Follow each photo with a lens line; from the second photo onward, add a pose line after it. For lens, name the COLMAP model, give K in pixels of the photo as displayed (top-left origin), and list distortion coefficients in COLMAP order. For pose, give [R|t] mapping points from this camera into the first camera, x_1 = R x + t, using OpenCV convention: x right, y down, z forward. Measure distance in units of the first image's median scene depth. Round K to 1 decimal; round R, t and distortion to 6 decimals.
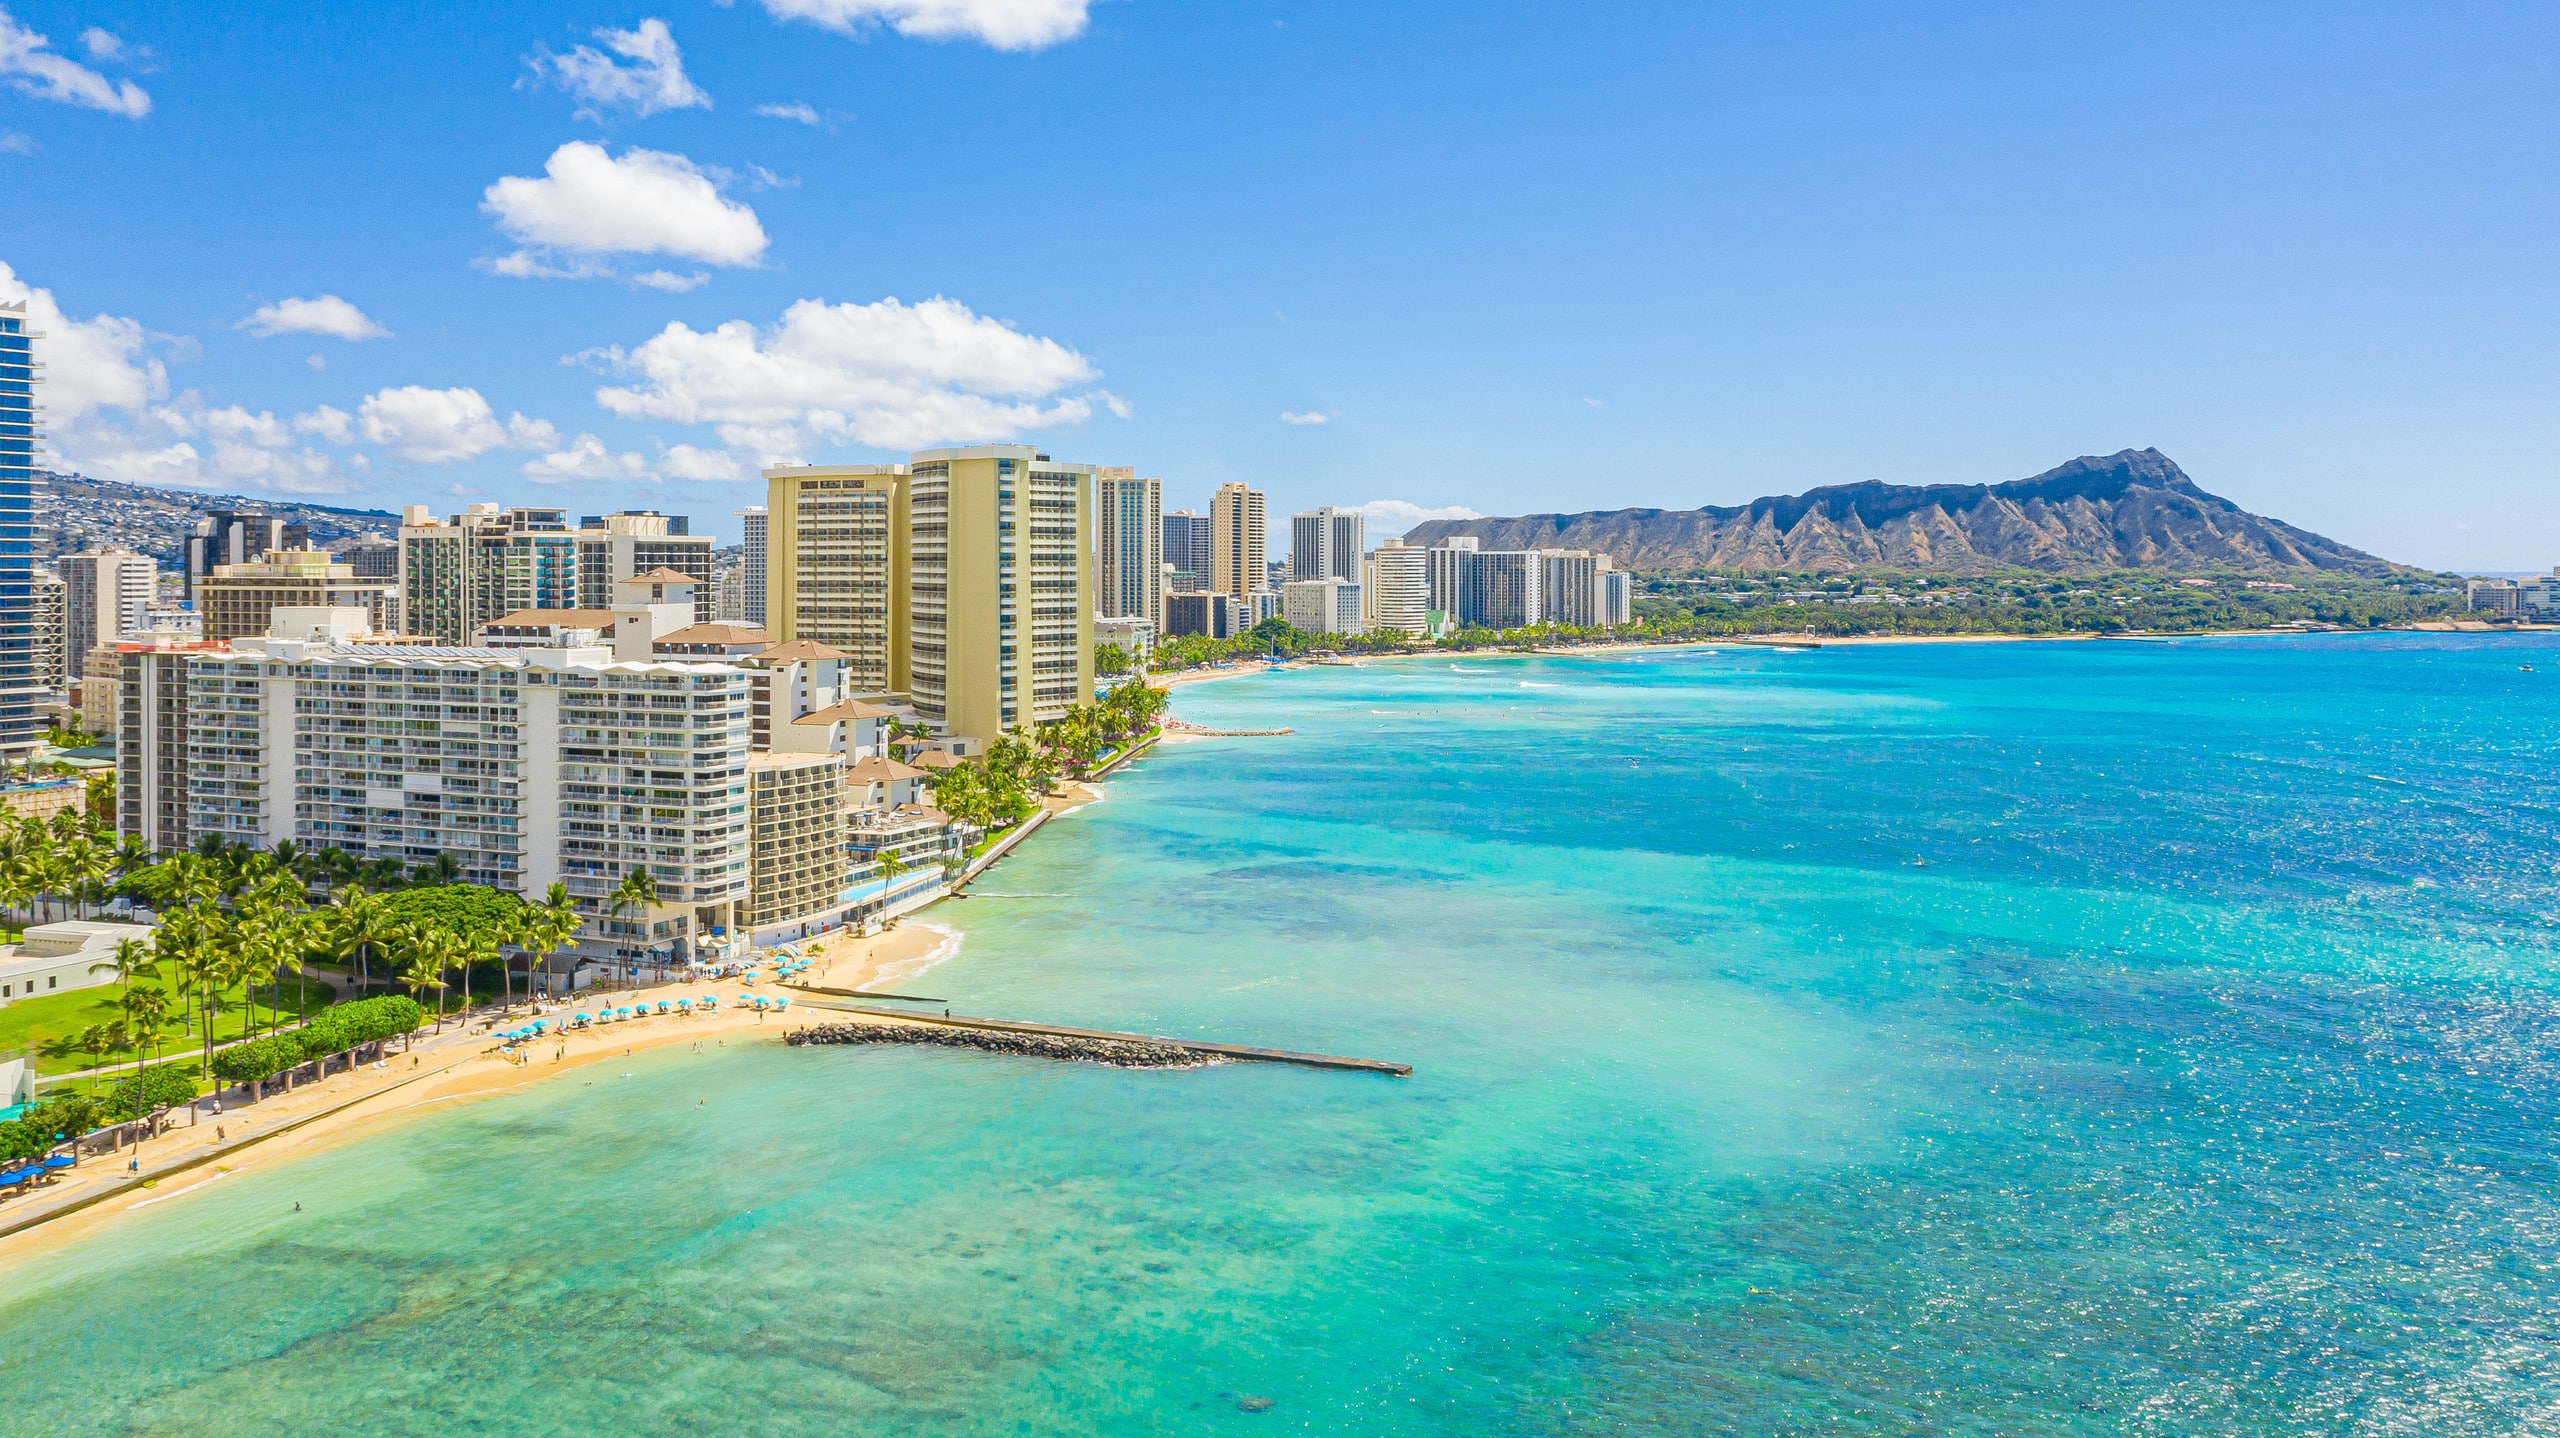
lens RADIAL K [[2013.2, 0, 1282.1], [0, 2013.2, 602.8], [0, 0, 1]] dist [-0.009749, 0.006642]
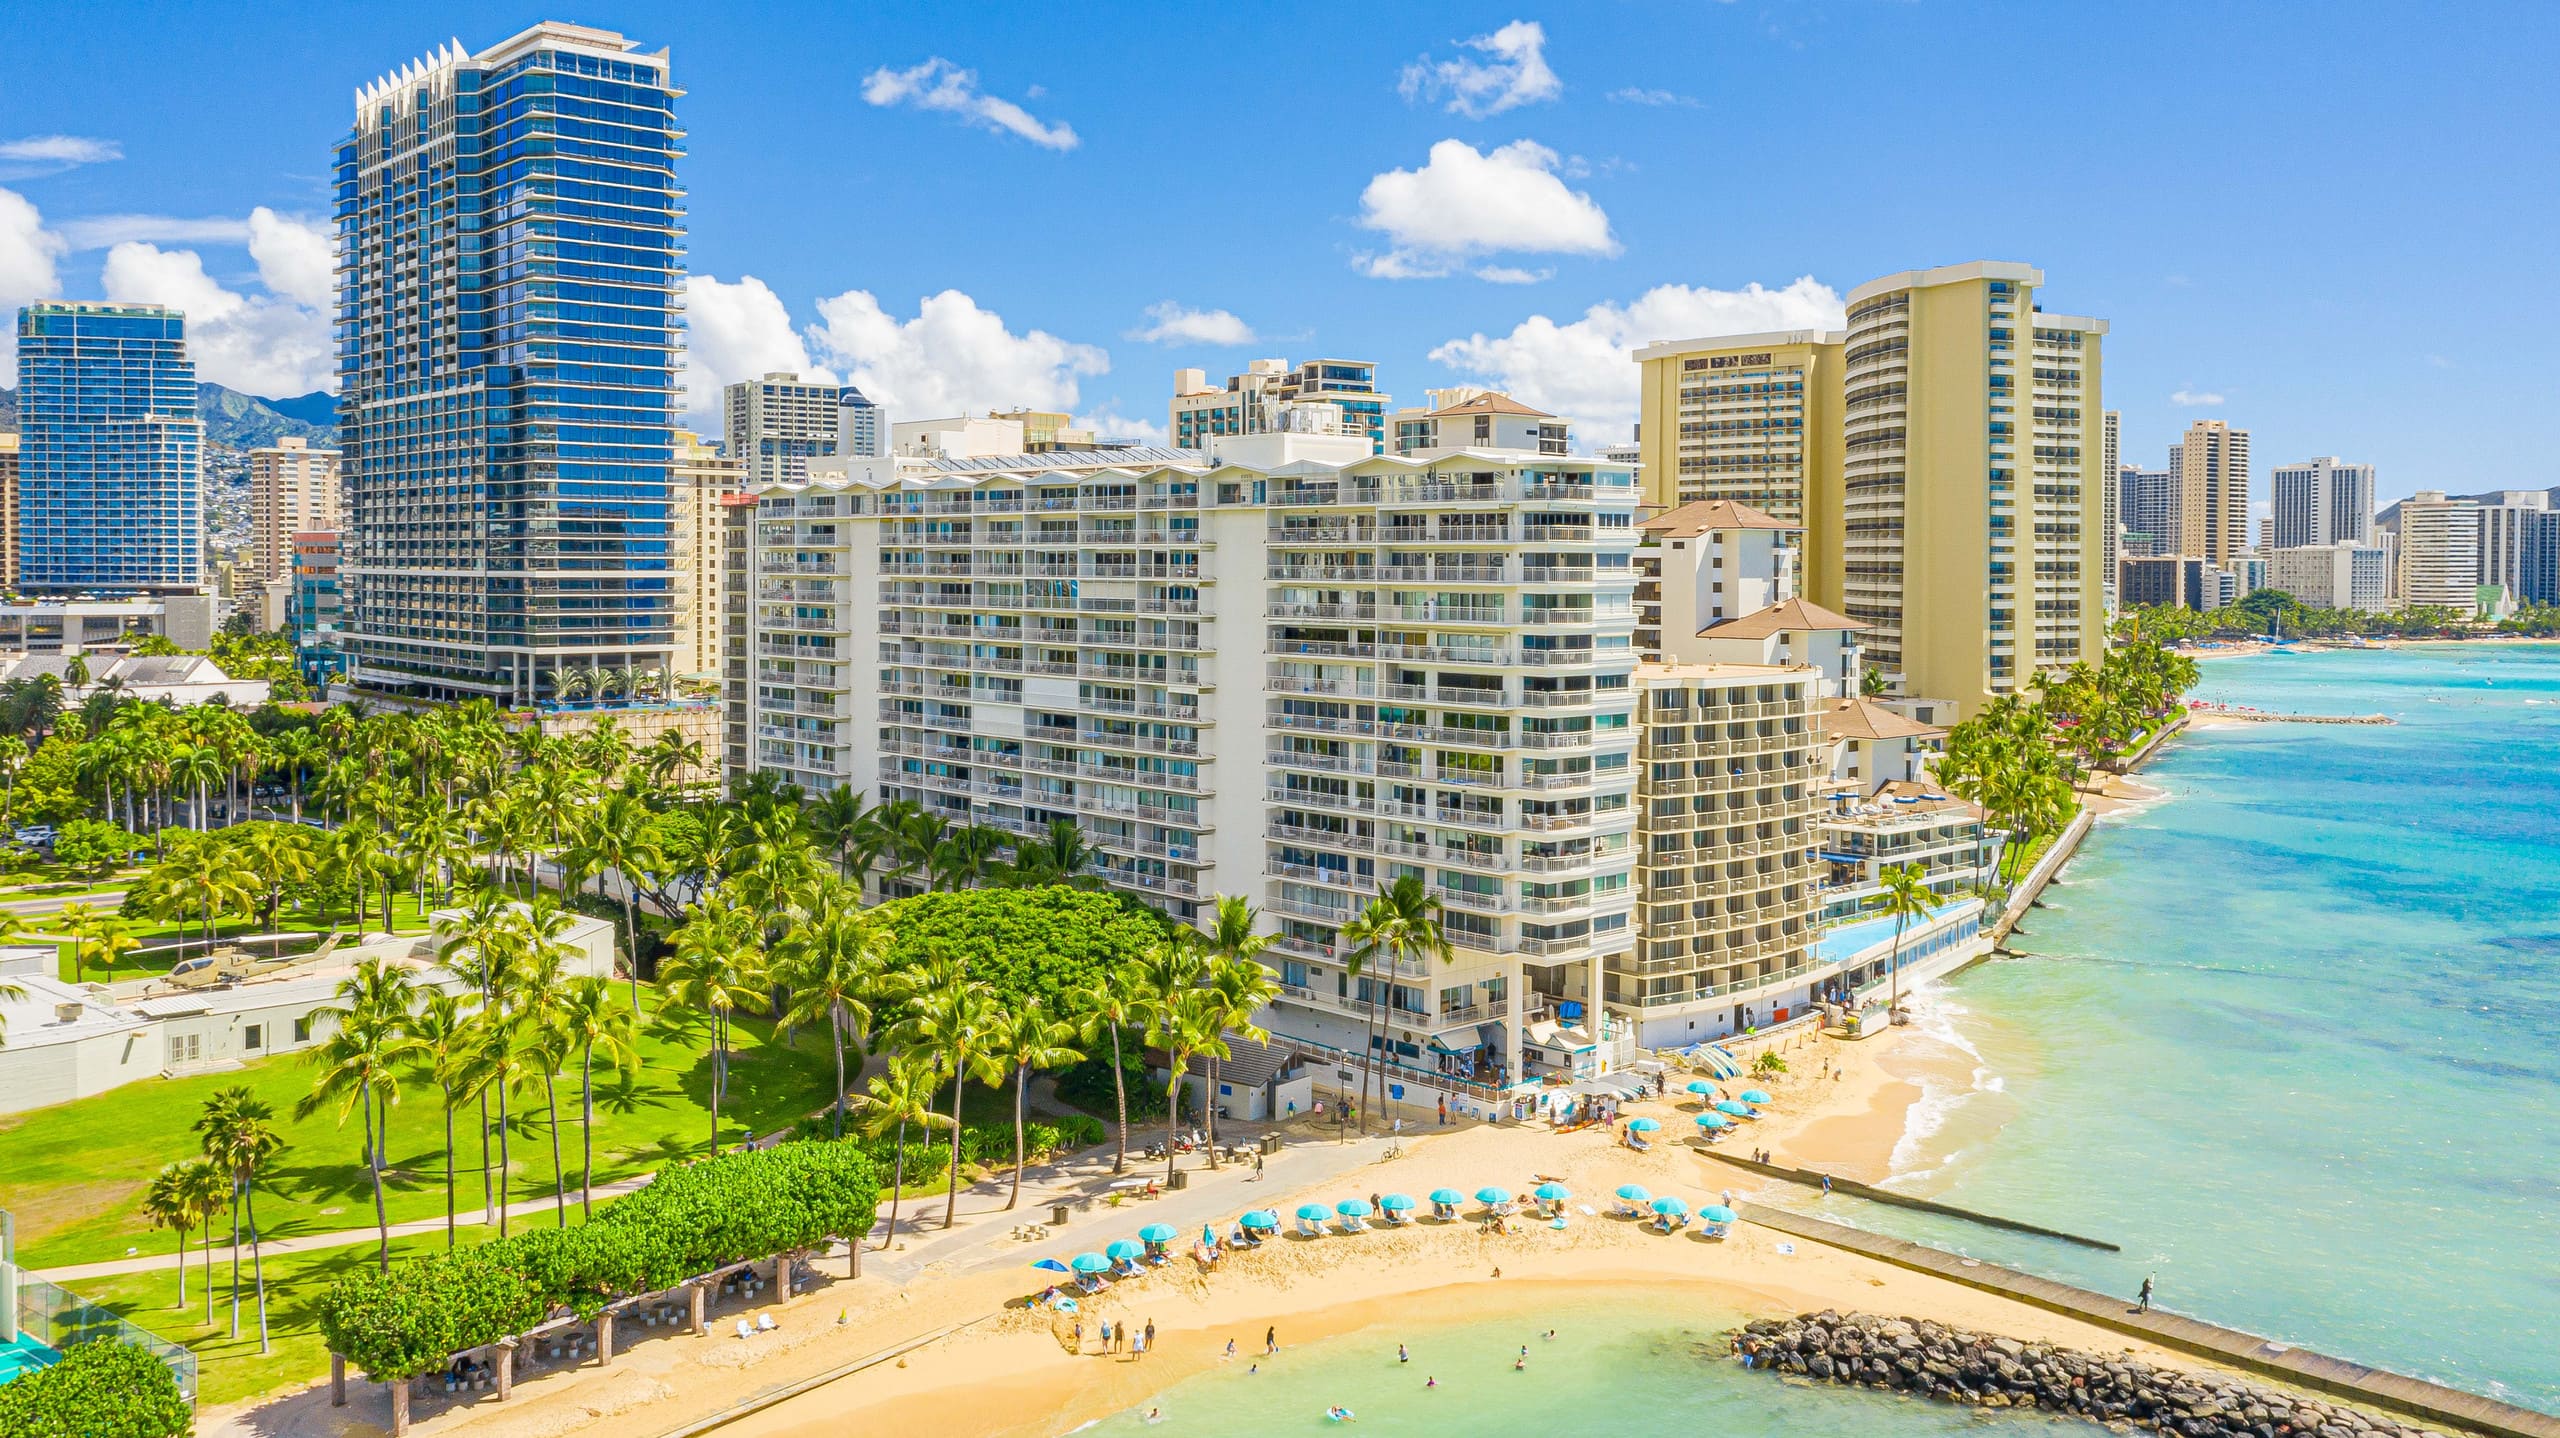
lens RADIAL K [[2013.2, 0, 1282.1], [0, 2013.2, 602.8], [0, 0, 1]] dist [-0.009749, 0.006642]
pose [[0.913823, 0.008164, -0.406031, -0.147865], [-0.008924, 0.999960, 0.000020, 0.065123], [0.406015, 0.003605, 0.913859, 0.528370]]
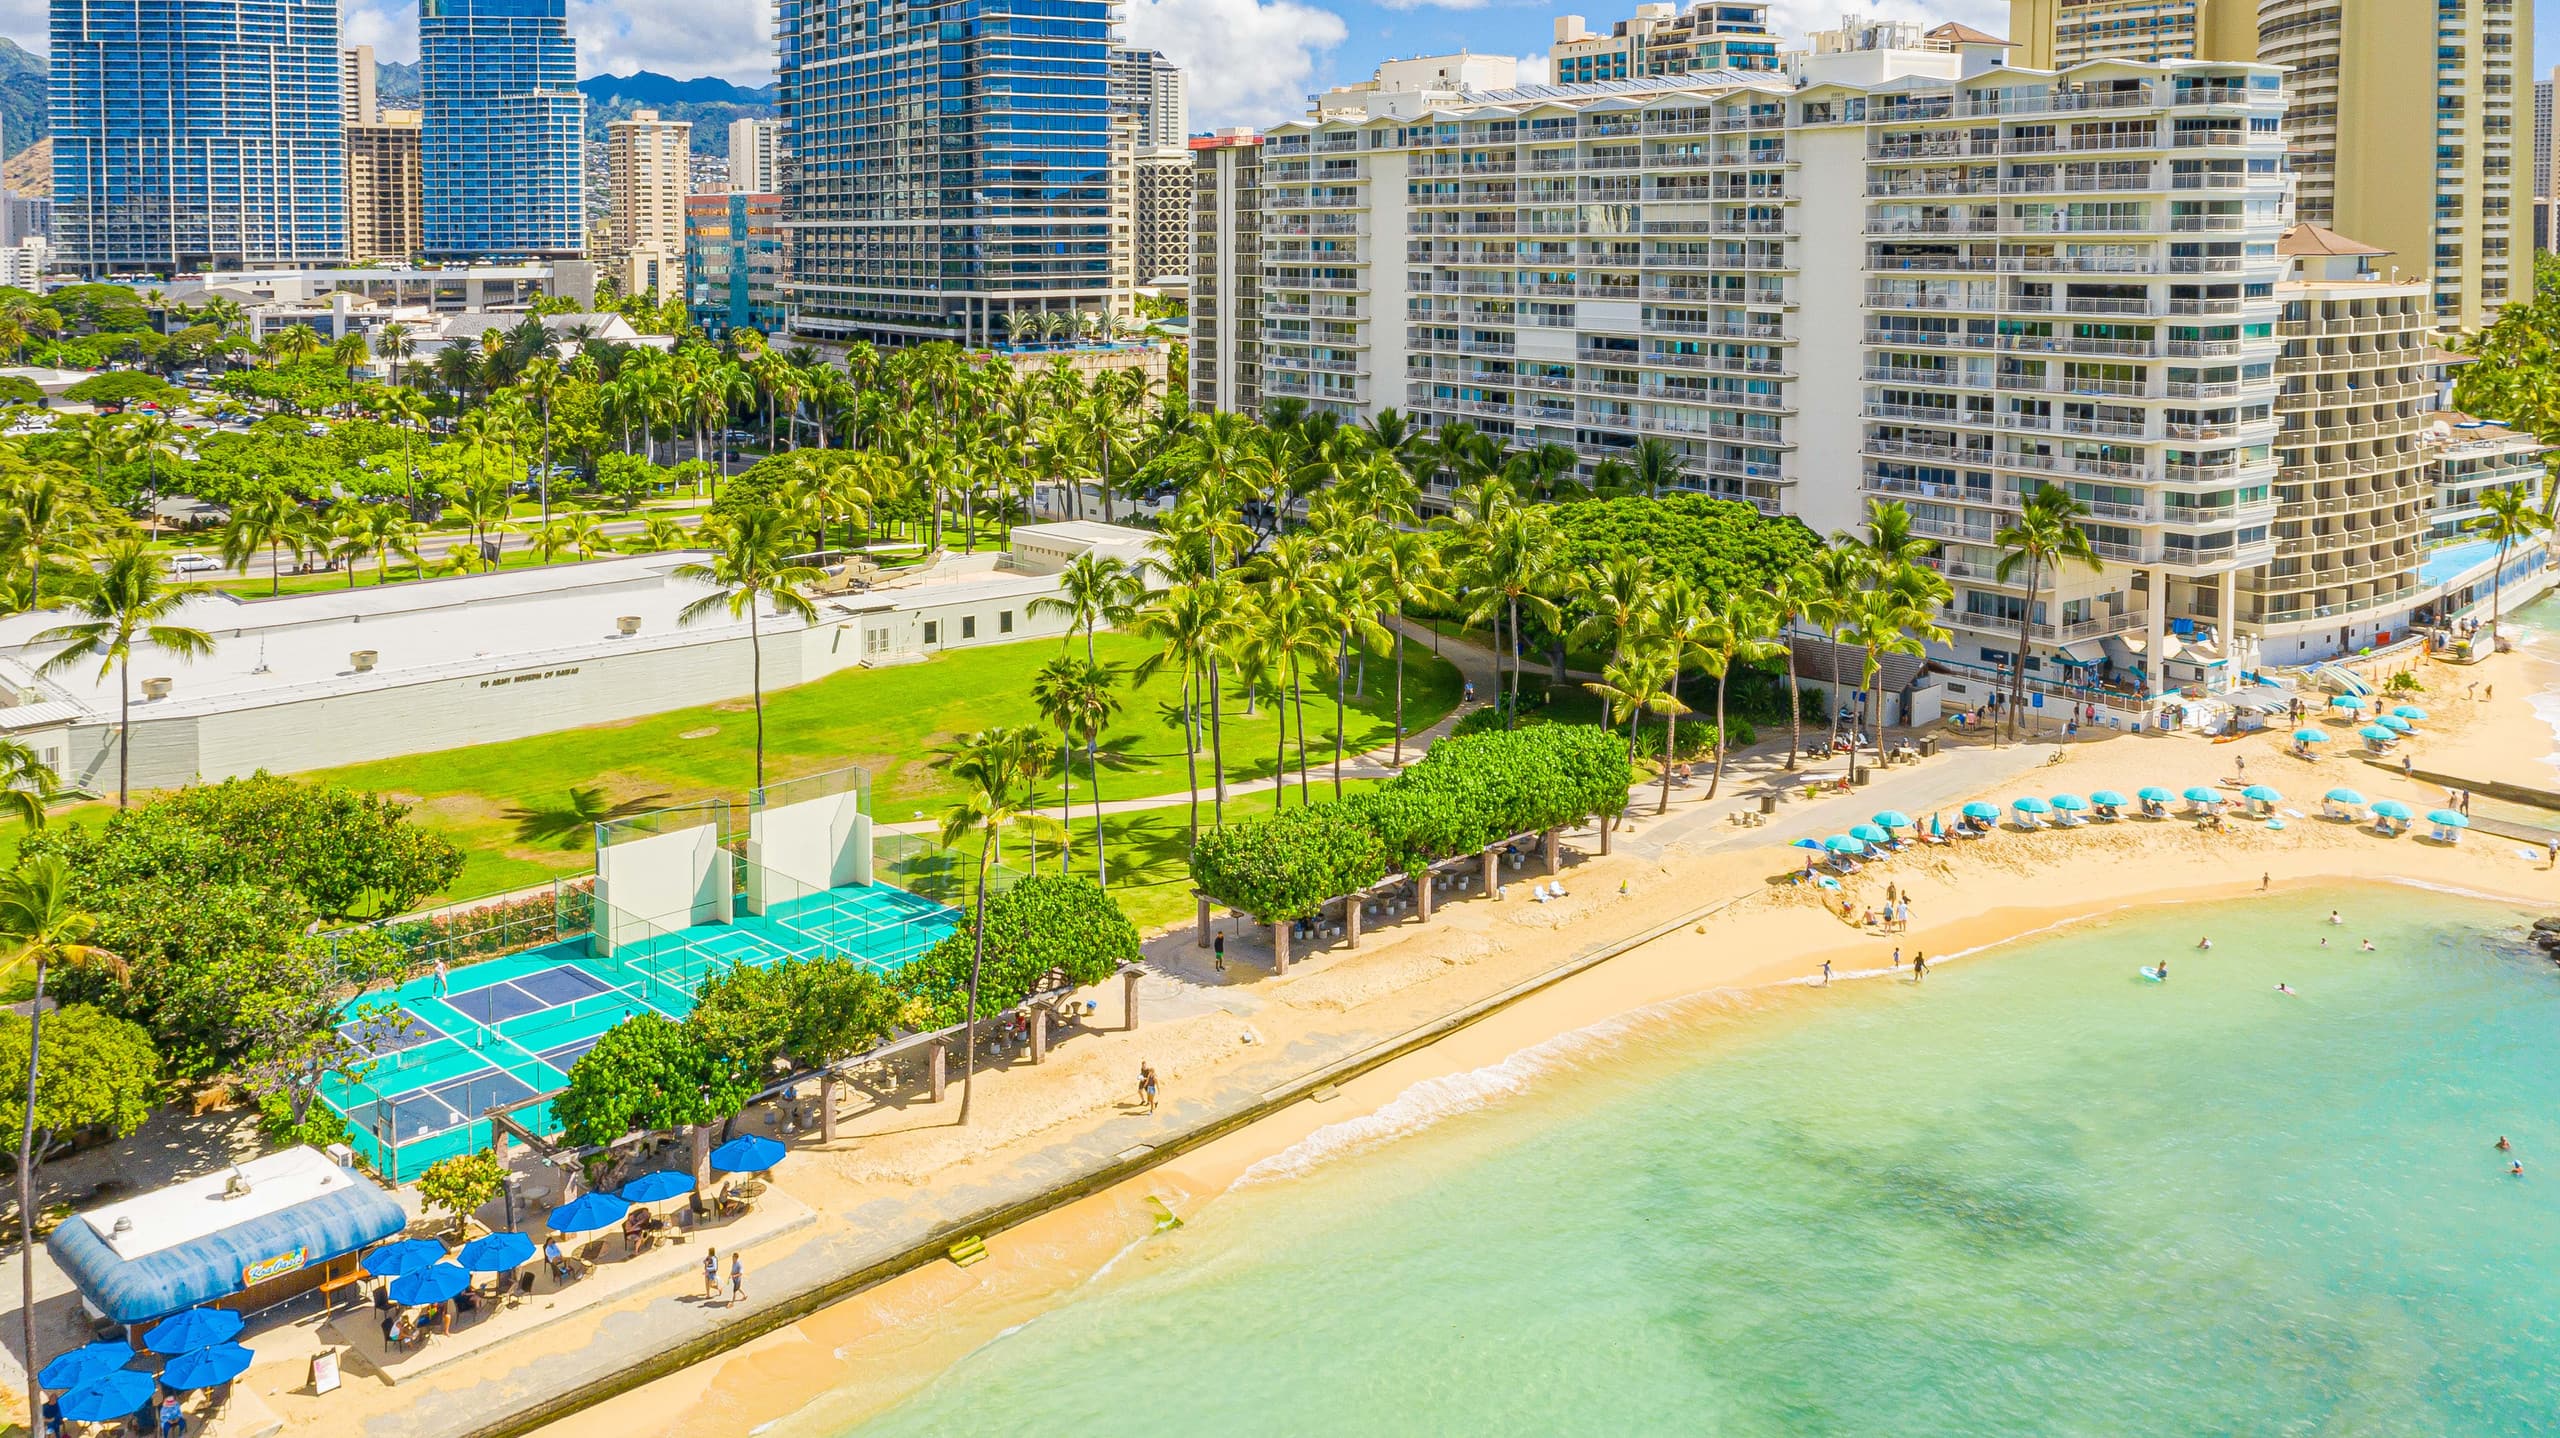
lens RADIAL K [[2003.9, 0, 1276.8], [0, 2003.9, 338.6], [0, 0, 1]] dist [-0.002651, 0.007297]
pose [[0.857334, 0.017049, -0.514479, -0.222315], [0.001382, 0.999372, 0.035420, 0.076979], [0.514759, -0.031078, 0.856771, 0.480050]]
